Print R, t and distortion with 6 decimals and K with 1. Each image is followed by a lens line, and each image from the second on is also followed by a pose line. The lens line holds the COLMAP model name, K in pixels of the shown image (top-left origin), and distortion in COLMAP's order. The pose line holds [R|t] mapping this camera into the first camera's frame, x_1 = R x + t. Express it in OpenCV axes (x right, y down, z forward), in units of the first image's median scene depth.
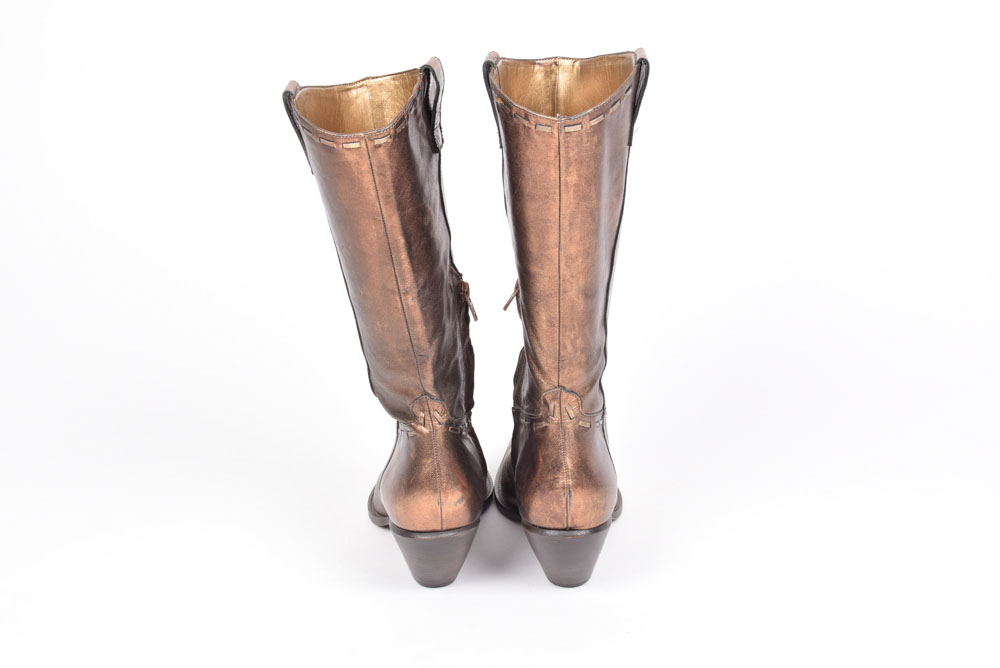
lens RADIAL K [[1613.7, 0, 499.3], [0, 1613.7, 331.8], [0, 0, 1]] dist [0.122878, 0.000000]
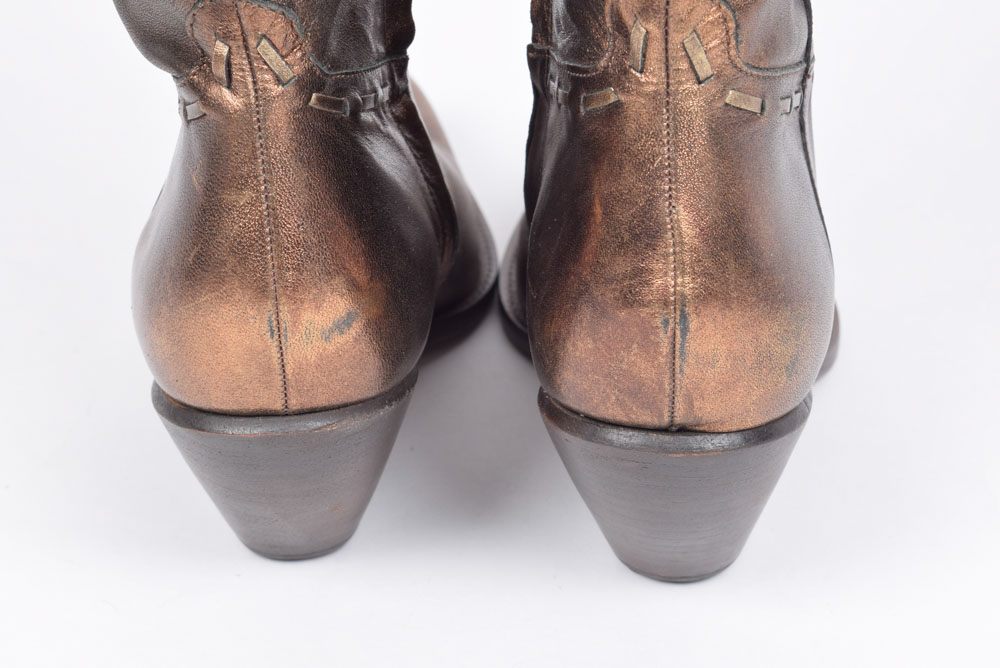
lens RADIAL K [[2271.6, 0, 498.4], [0, 2271.6, 334.5], [0, 0, 1]] dist [-0.002679, 0.000000]
pose [[0.997235, 0.045476, -0.058779, 0.033299], [-0.036577, 0.988832, 0.144478, 0.040004], [0.064693, -0.141928, 0.987761, 0.556385]]
